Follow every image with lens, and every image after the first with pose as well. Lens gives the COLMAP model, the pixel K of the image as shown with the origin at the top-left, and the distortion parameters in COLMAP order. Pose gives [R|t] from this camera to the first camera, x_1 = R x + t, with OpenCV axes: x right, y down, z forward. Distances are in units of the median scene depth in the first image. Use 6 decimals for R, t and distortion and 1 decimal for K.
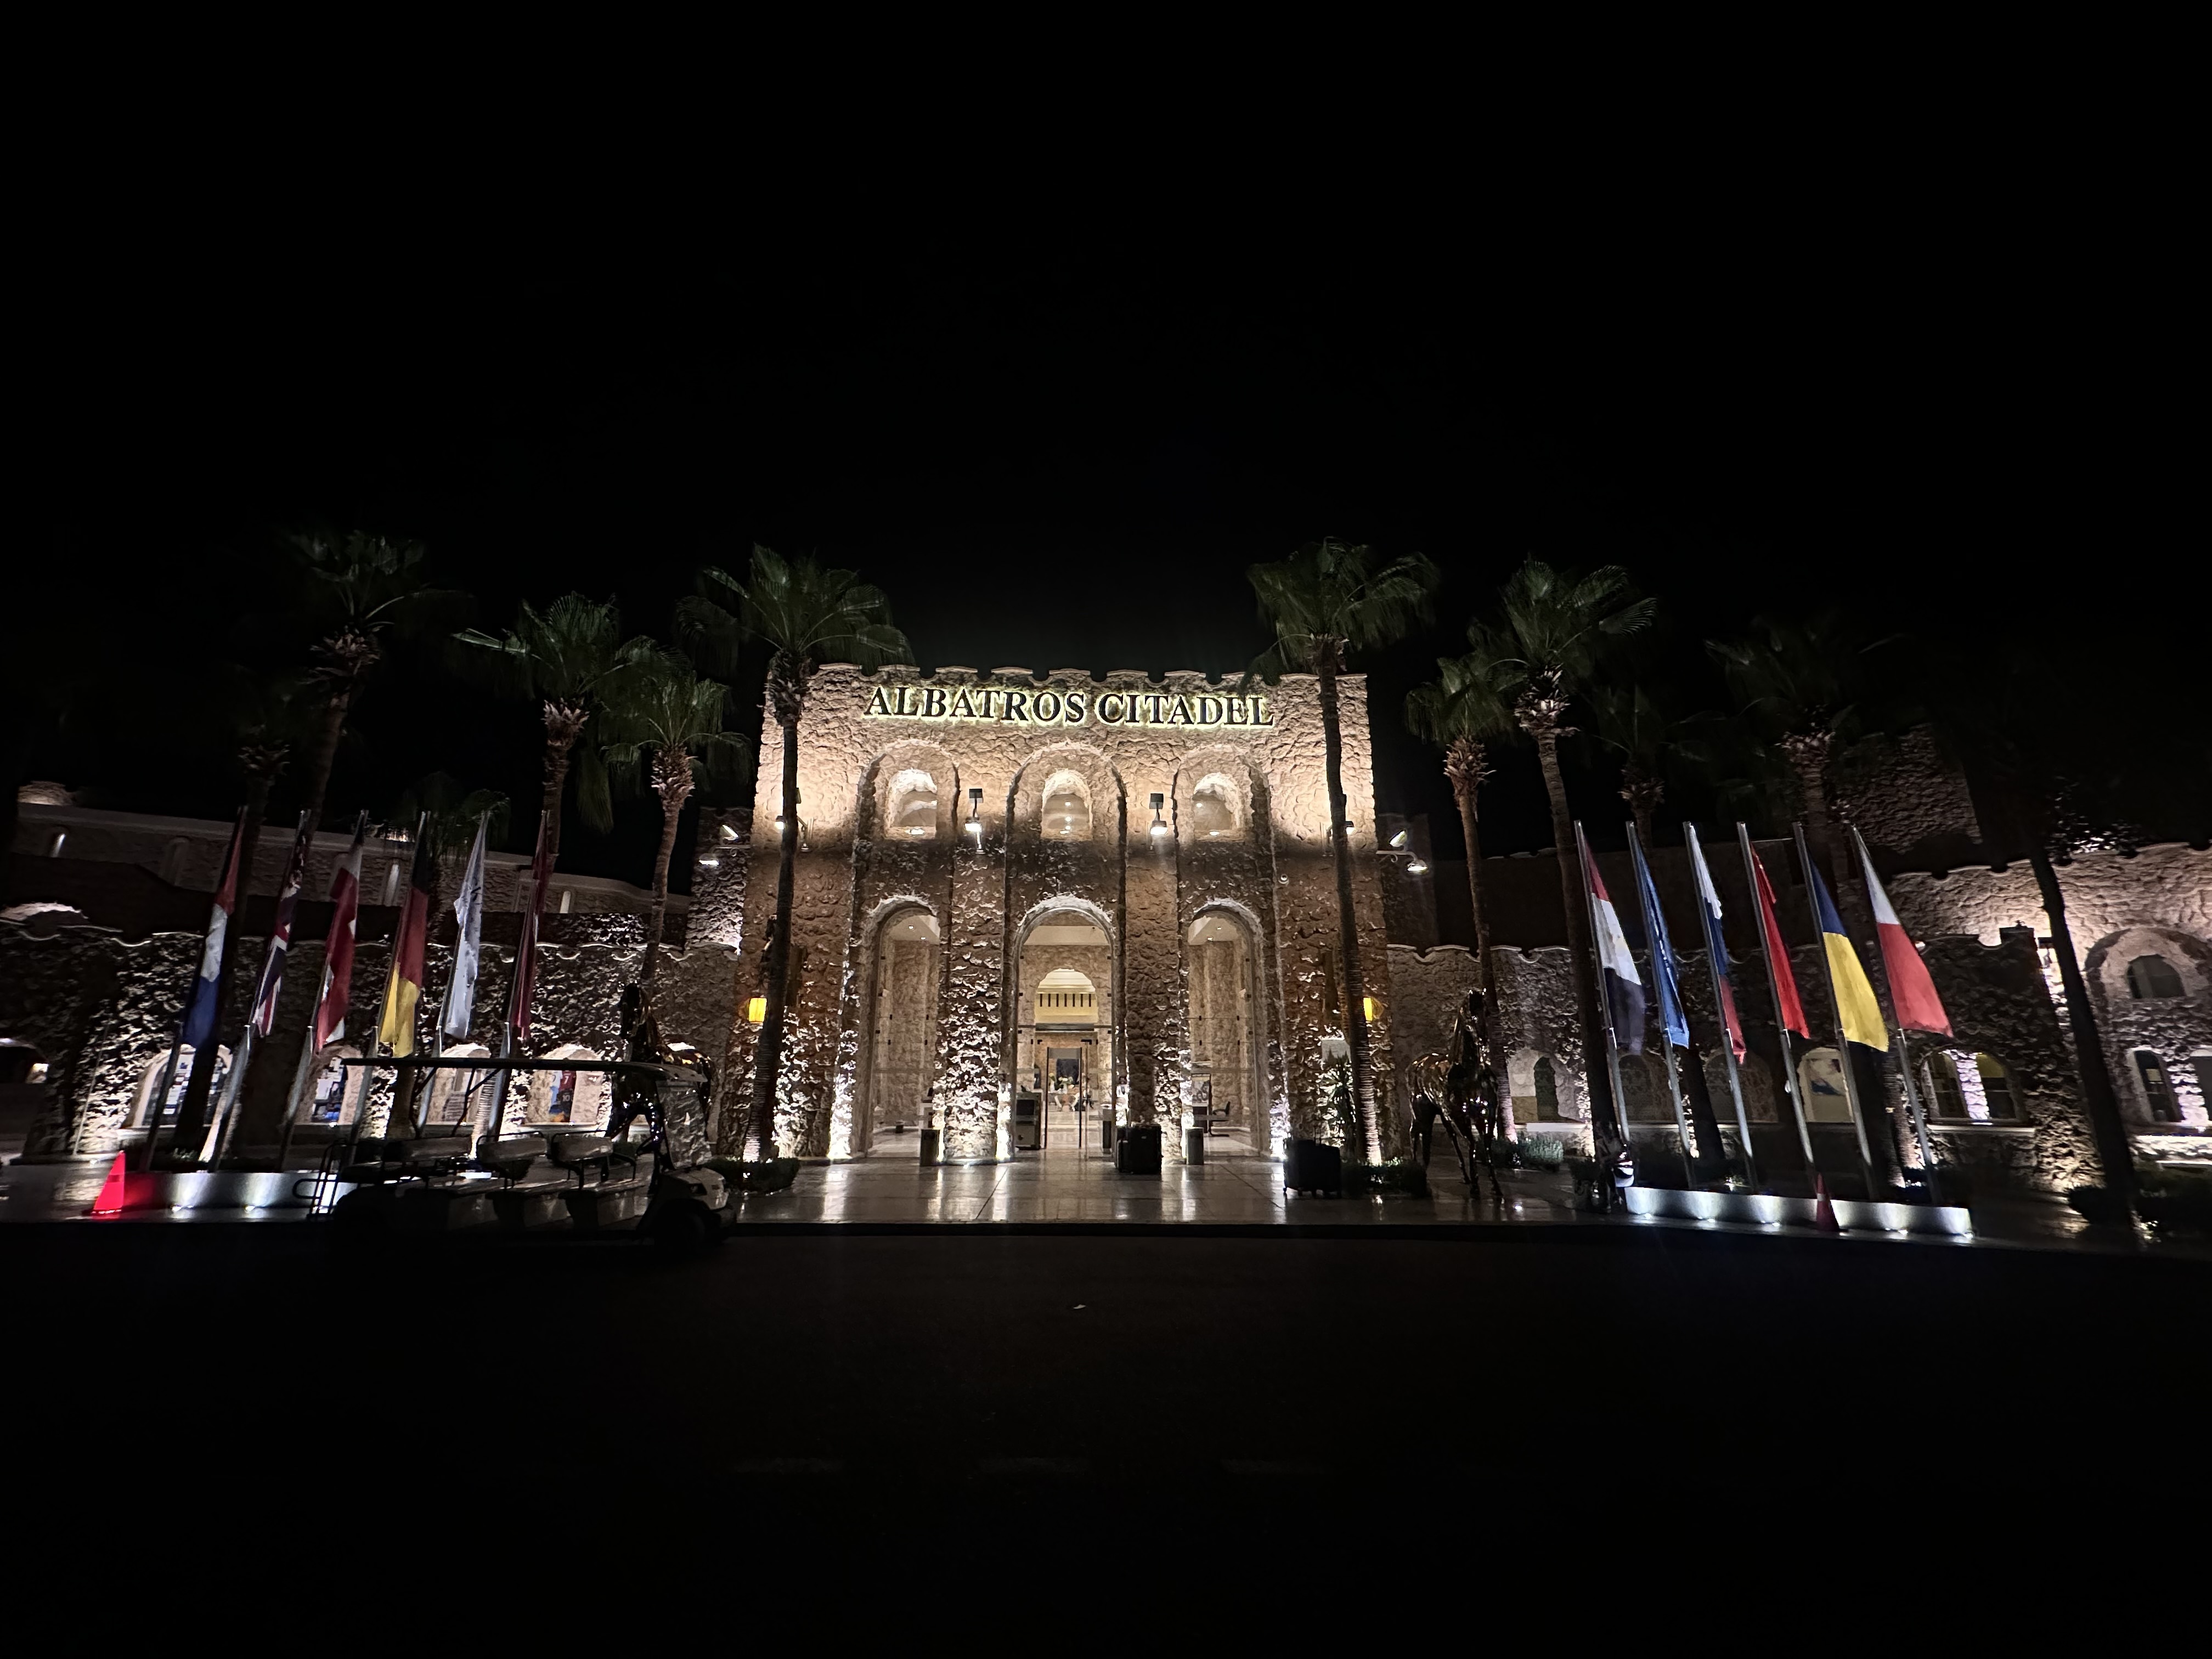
lens RADIAL K [[885.7, 0, 1107.5], [0, 885.7, 828.4], [0, 0, 1]] dist [-0.000659, -0.000017]
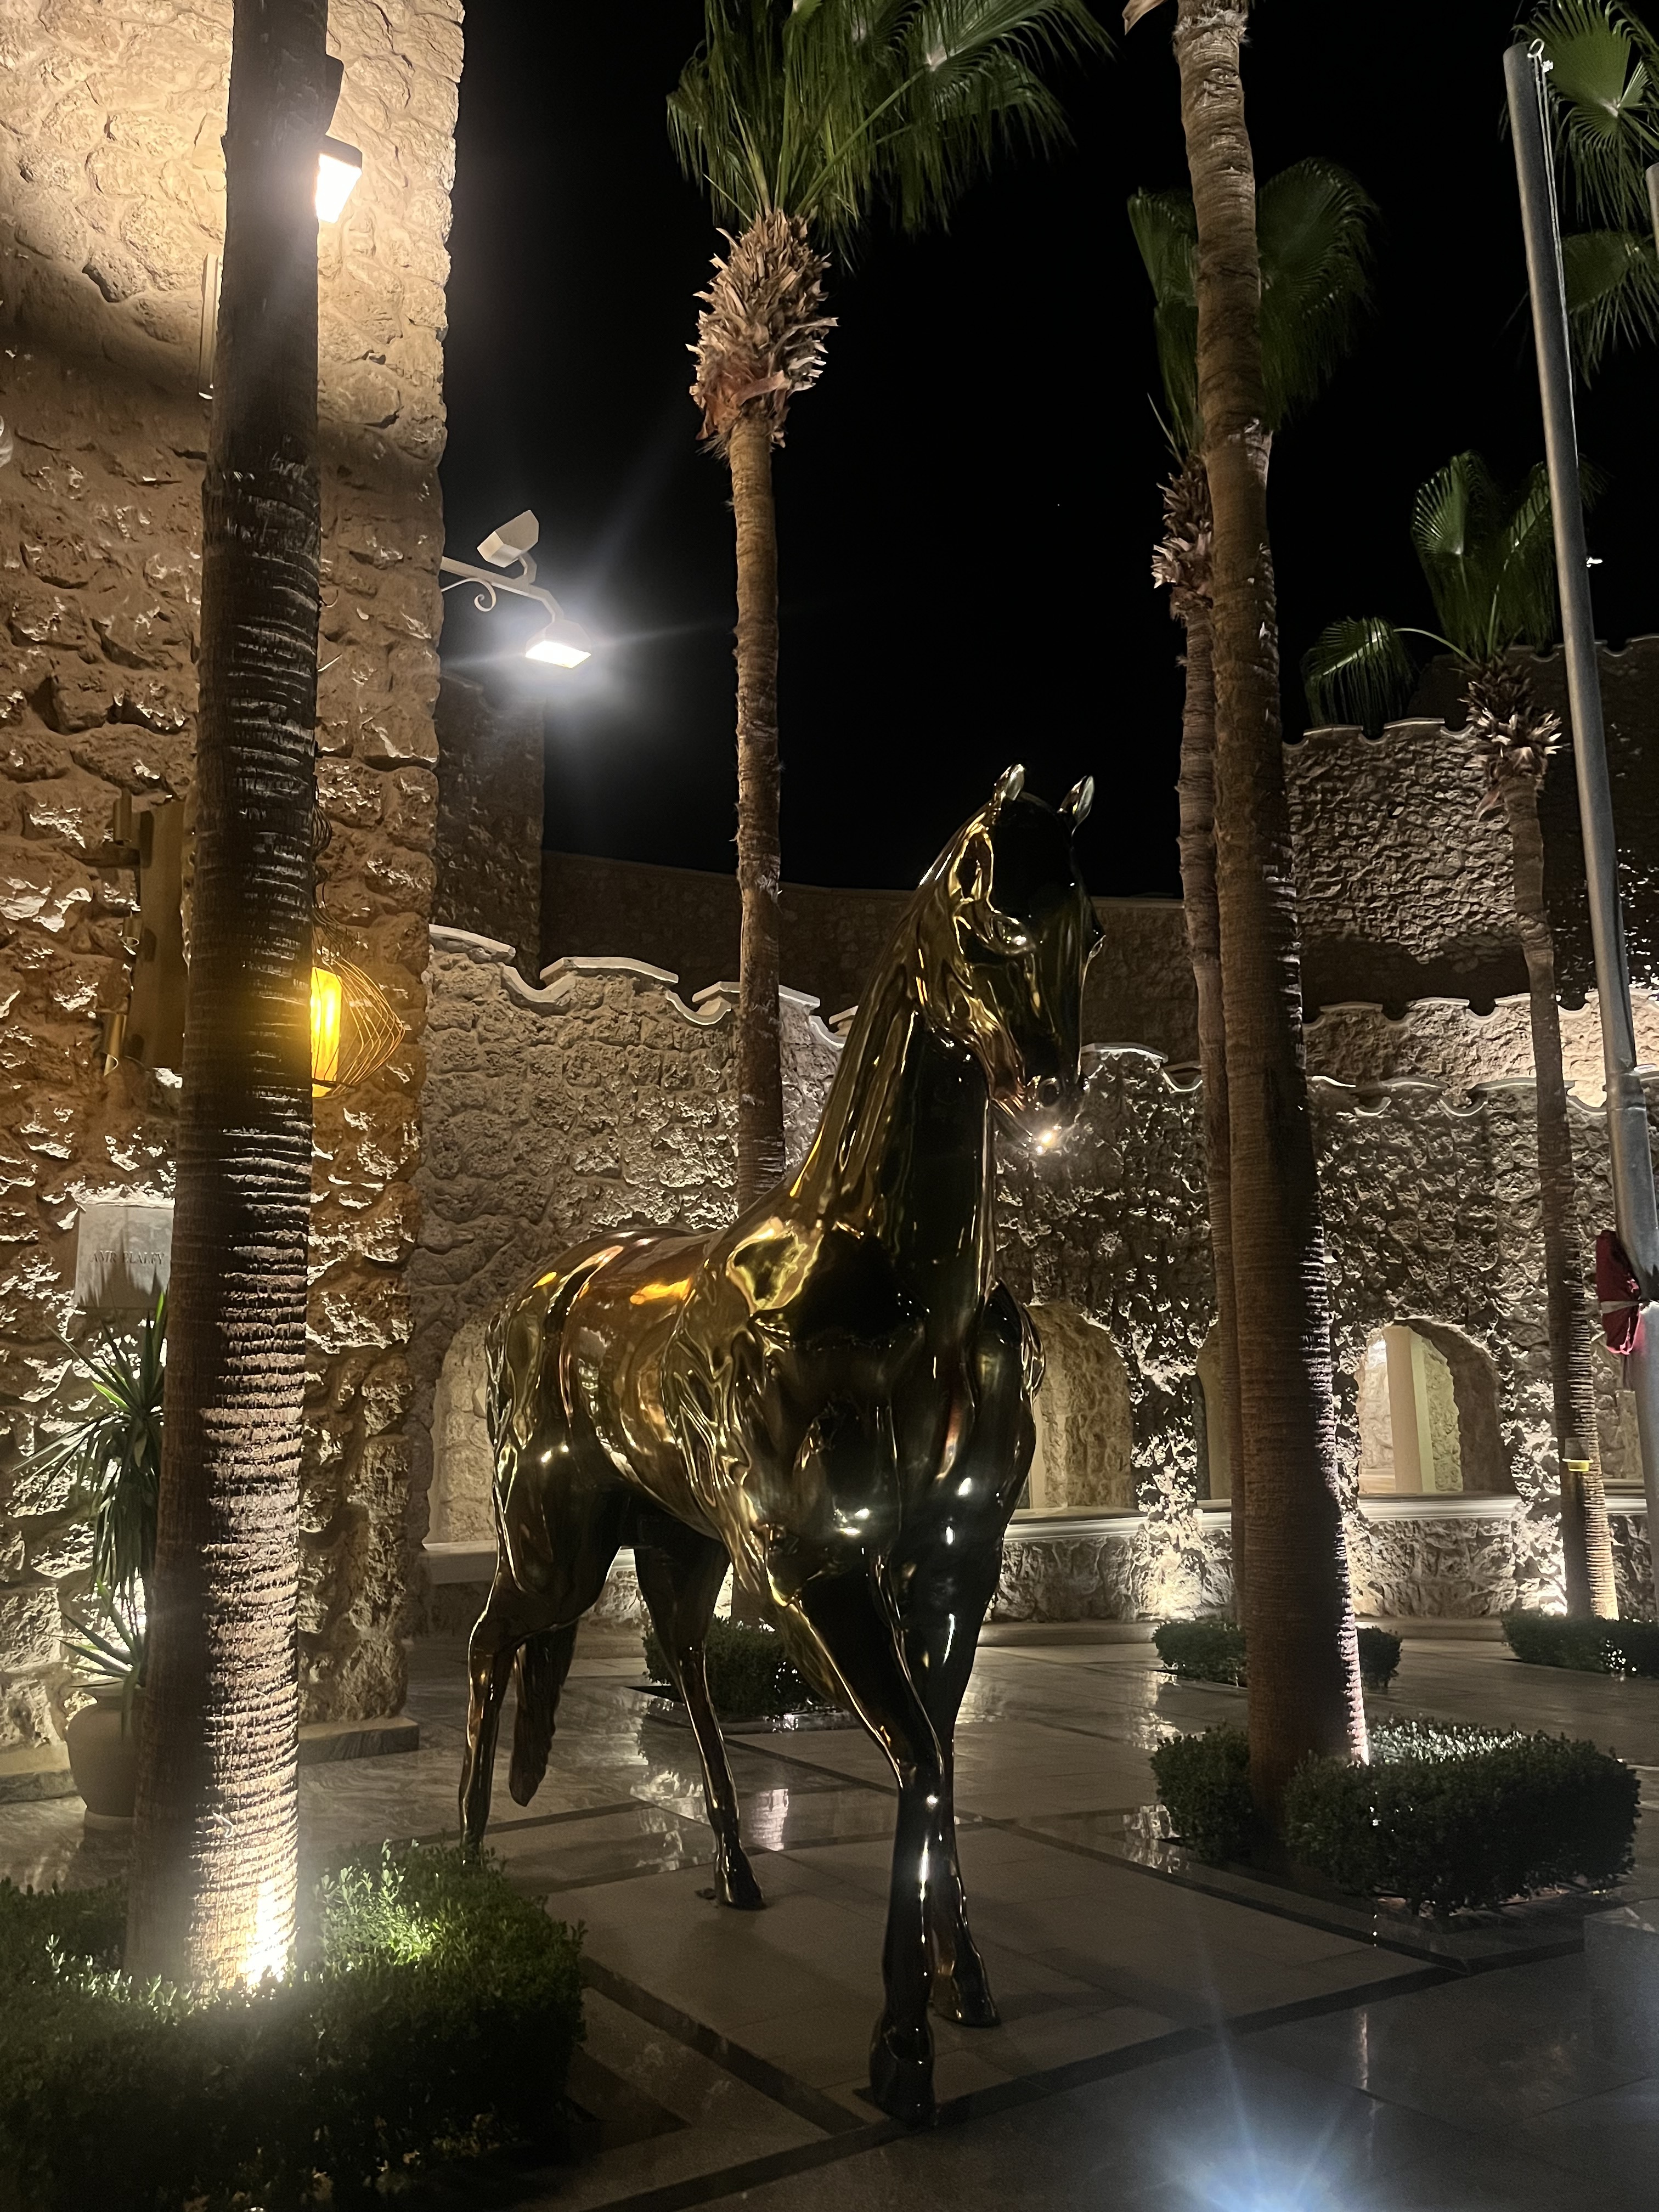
lens RADIAL K [[1693.3, 0, 825.8], [0, 1693.3, 1109.9], [0, 0, 1]] dist [0.003563, 0.001332]
pose [[0.842369, 0.087188, 0.531801, 0.169663], [-0.136160, 0.989242, 0.053492, 0.166249], [-0.521416, -0.117471, 0.845178, 0.555400]]
